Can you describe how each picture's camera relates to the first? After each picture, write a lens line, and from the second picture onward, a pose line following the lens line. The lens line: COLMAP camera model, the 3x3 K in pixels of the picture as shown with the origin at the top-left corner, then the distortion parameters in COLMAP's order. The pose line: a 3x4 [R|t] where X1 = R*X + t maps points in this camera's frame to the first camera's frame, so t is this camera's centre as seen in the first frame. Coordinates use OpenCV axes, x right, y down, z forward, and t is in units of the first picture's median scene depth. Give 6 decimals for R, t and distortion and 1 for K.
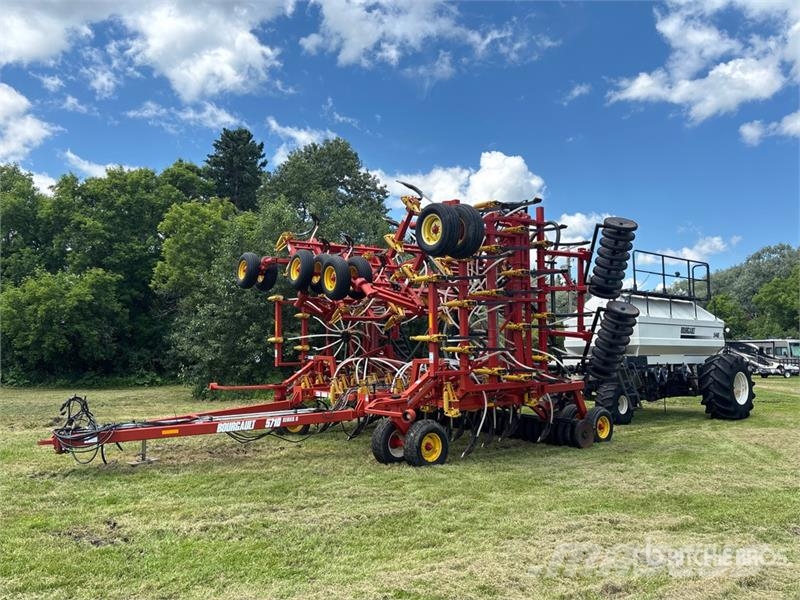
lens RADIAL K [[634.6, 0, 400.0], [0, 634.6, 300.0], [0, 0, 1]] dist [0.154166, -0.112756]
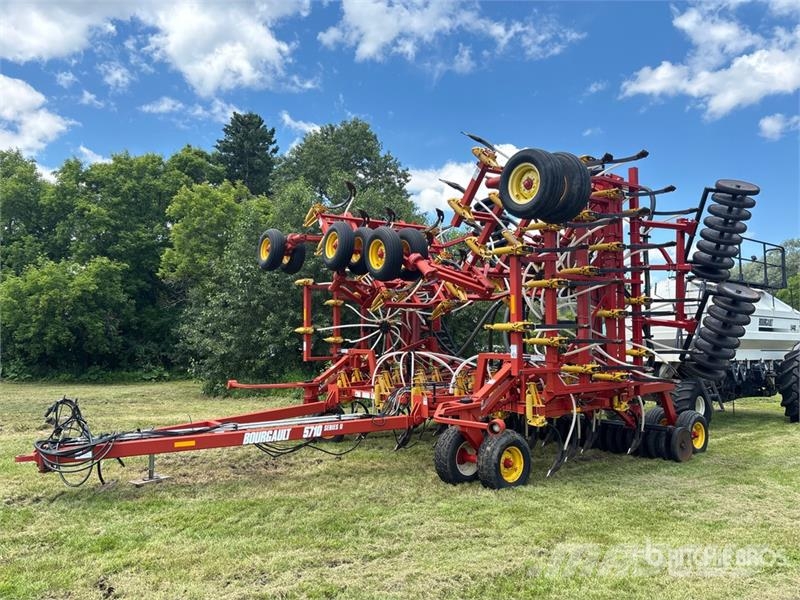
lens RADIAL K [[614.1, 0, 400.0], [0, 614.1, 300.0], [0, 0, 1]] dist [0.124392, -0.089931]
pose [[0.999992, 0.002509, 0.003137, -0.070596], [-0.002524, 0.999986, 0.004754, 0.018028], [-0.003125, -0.004762, 0.999984, 0.177518]]
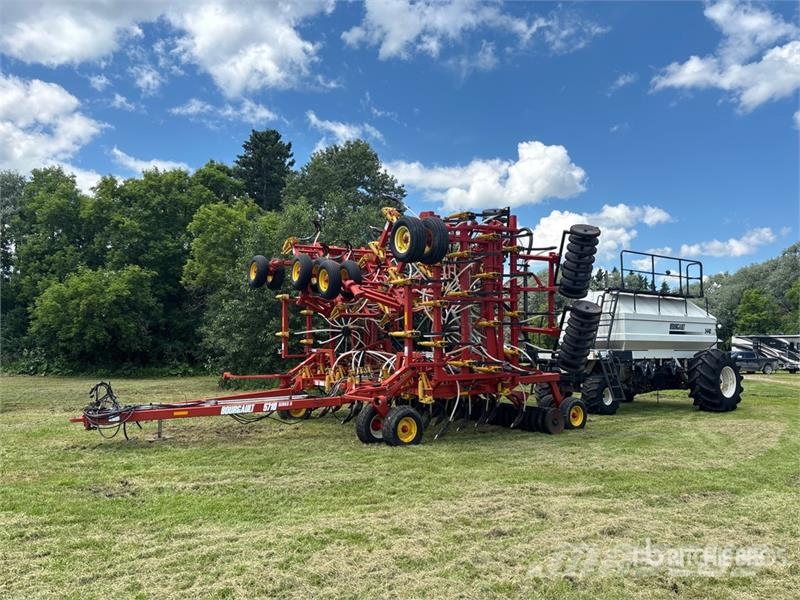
lens RADIAL K [[644.8, 0, 400.4], [0, 644.8, 309.1], [0, 0, 1]] dist [0.243570, -0.312428]
pose [[0.997892, 0.002052, -0.064870, 0.085529], [-0.000379, 0.999667, 0.025792, -0.010972], [0.064902, -0.025713, 0.997560, -0.115692]]
